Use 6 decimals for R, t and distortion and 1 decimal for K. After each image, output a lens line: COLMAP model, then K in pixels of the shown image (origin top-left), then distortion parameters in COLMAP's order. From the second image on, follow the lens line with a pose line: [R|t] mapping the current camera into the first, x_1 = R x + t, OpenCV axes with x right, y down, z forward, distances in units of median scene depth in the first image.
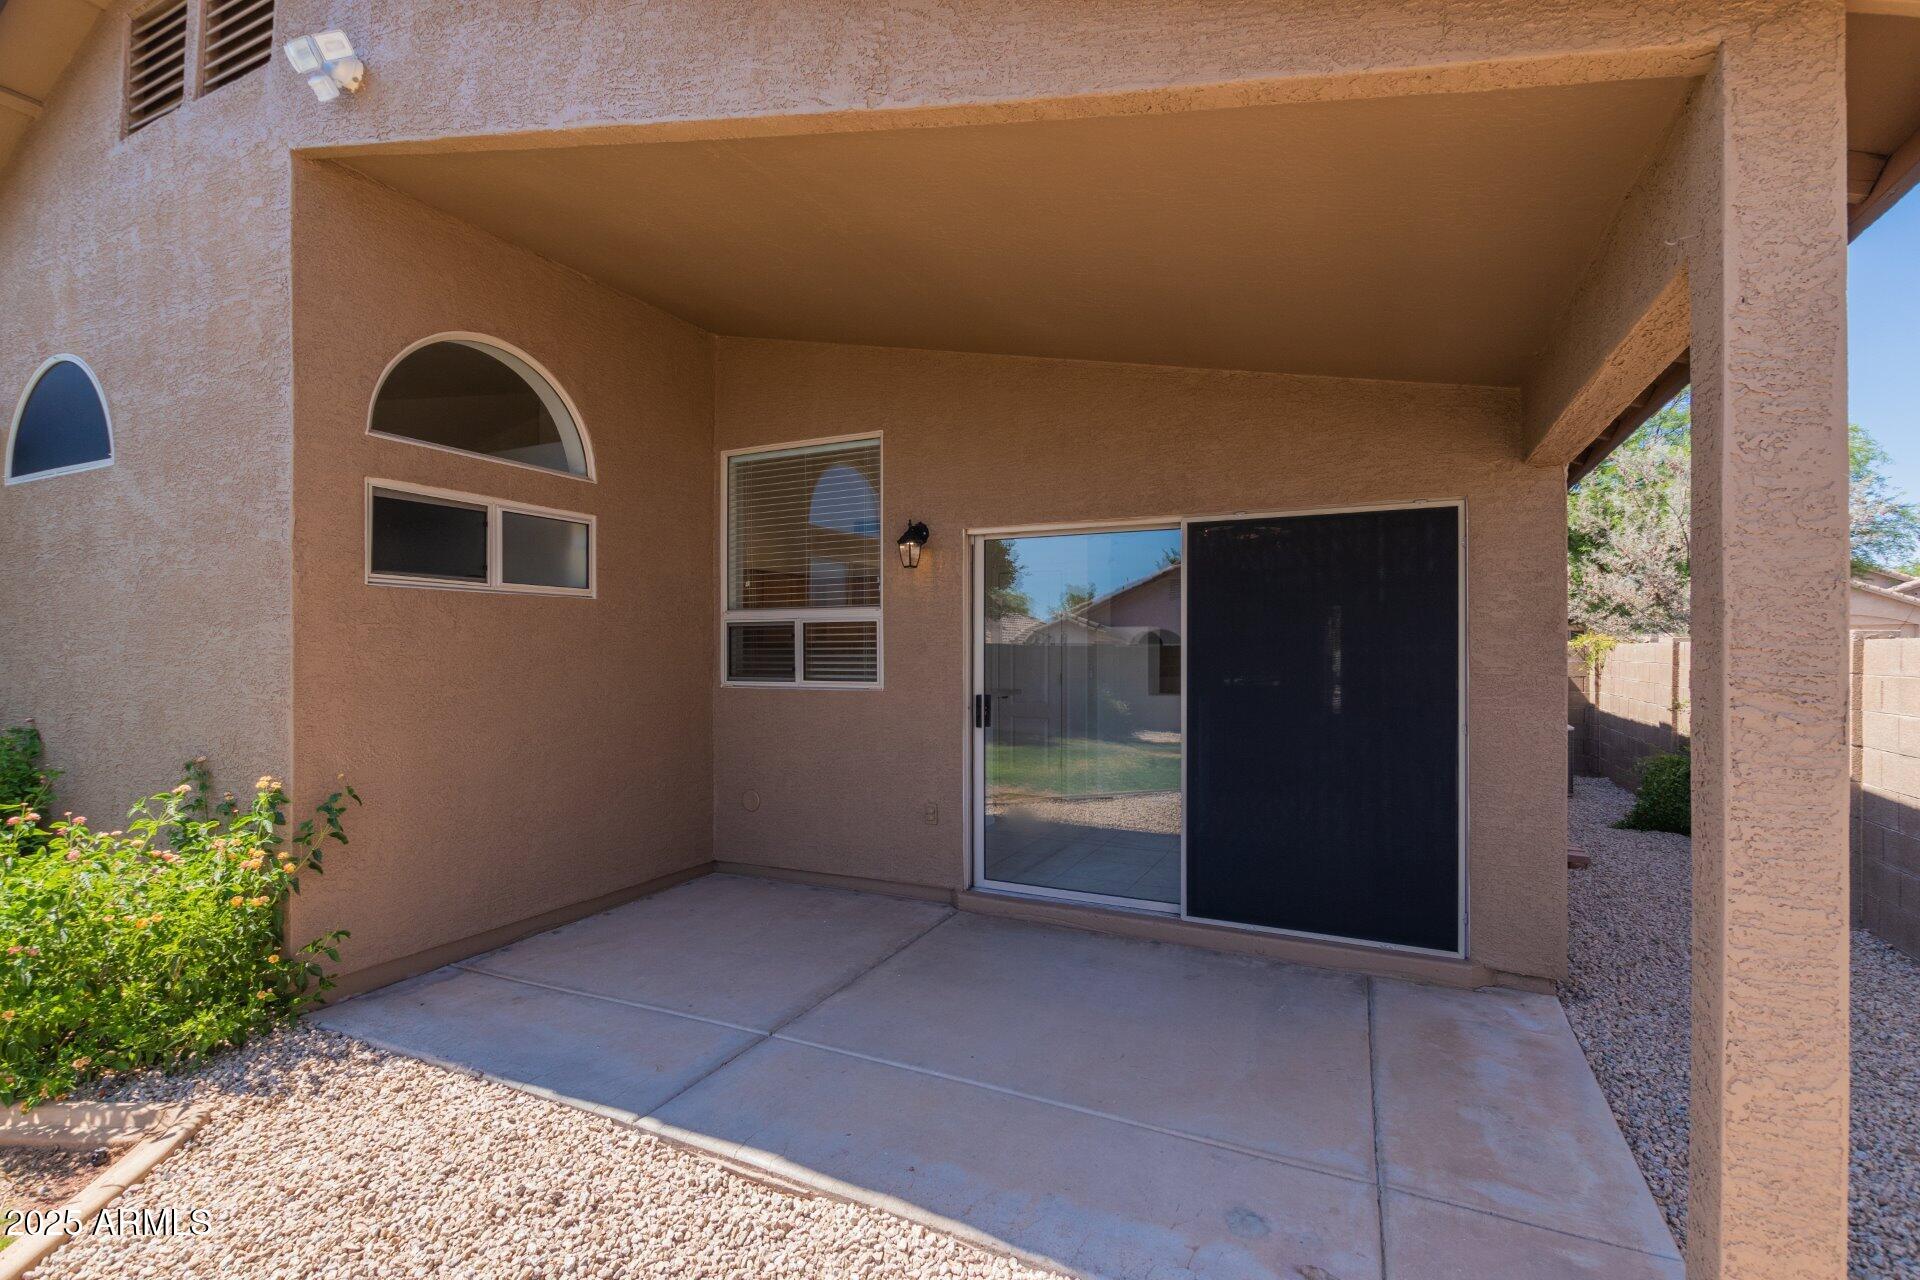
lens RADIAL K [[877.7, 0, 950.8], [0, 877.7, 642.4], [0, 0, 1]] dist [-0.000383, -0.001069]
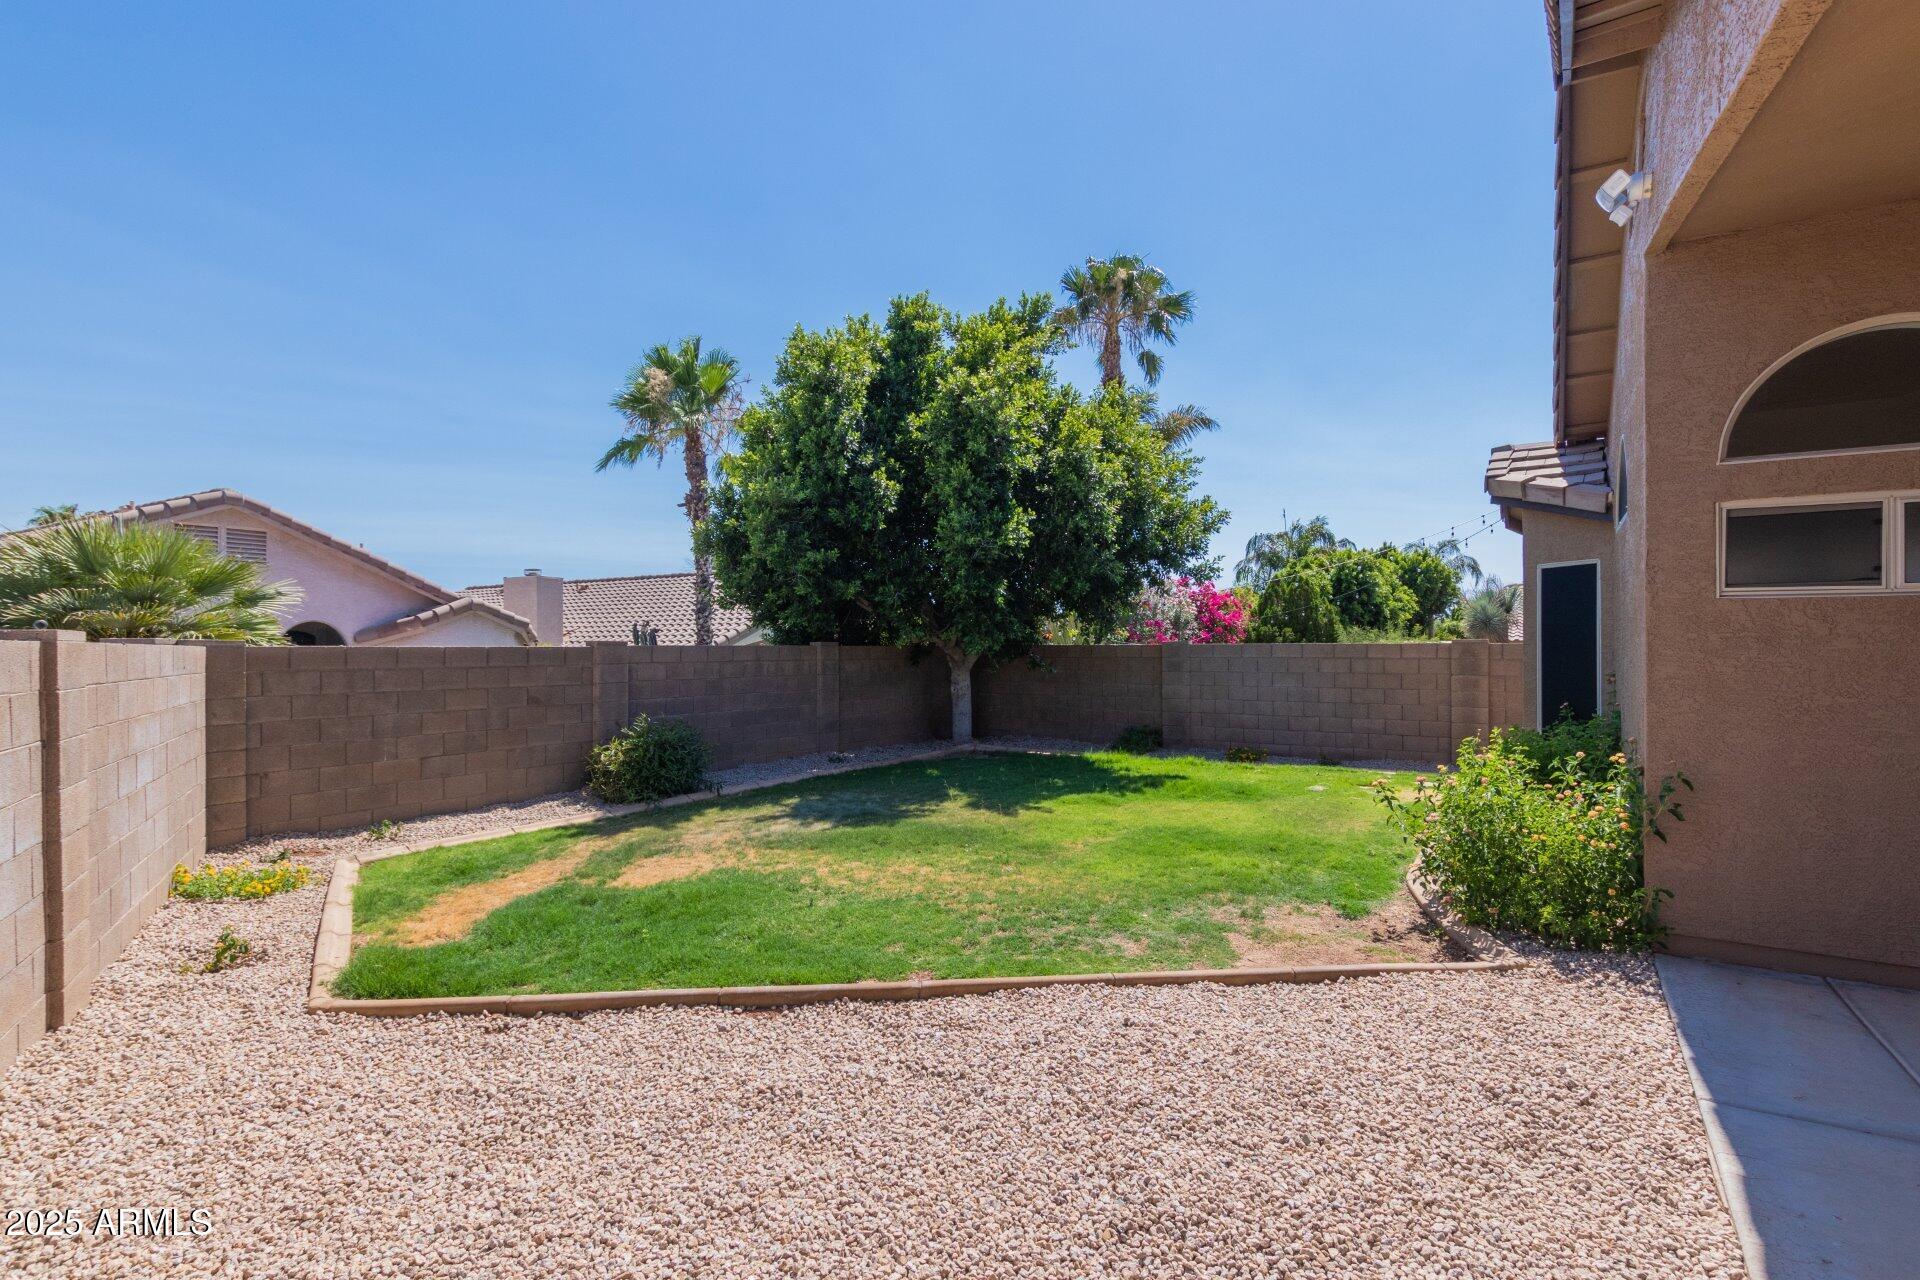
lens RADIAL K [[877.7, 0, 953.3], [0, 877.7, 646.0], [0, 0, 1]] dist [-0.000383, -0.001069]
pose [[-0.105621, -0.001978, -0.994405, 0.578191], [0.001937, 0.999996, -0.002195, -0.004279], [0.994405, -0.002158, -0.105616, 0.148815]]
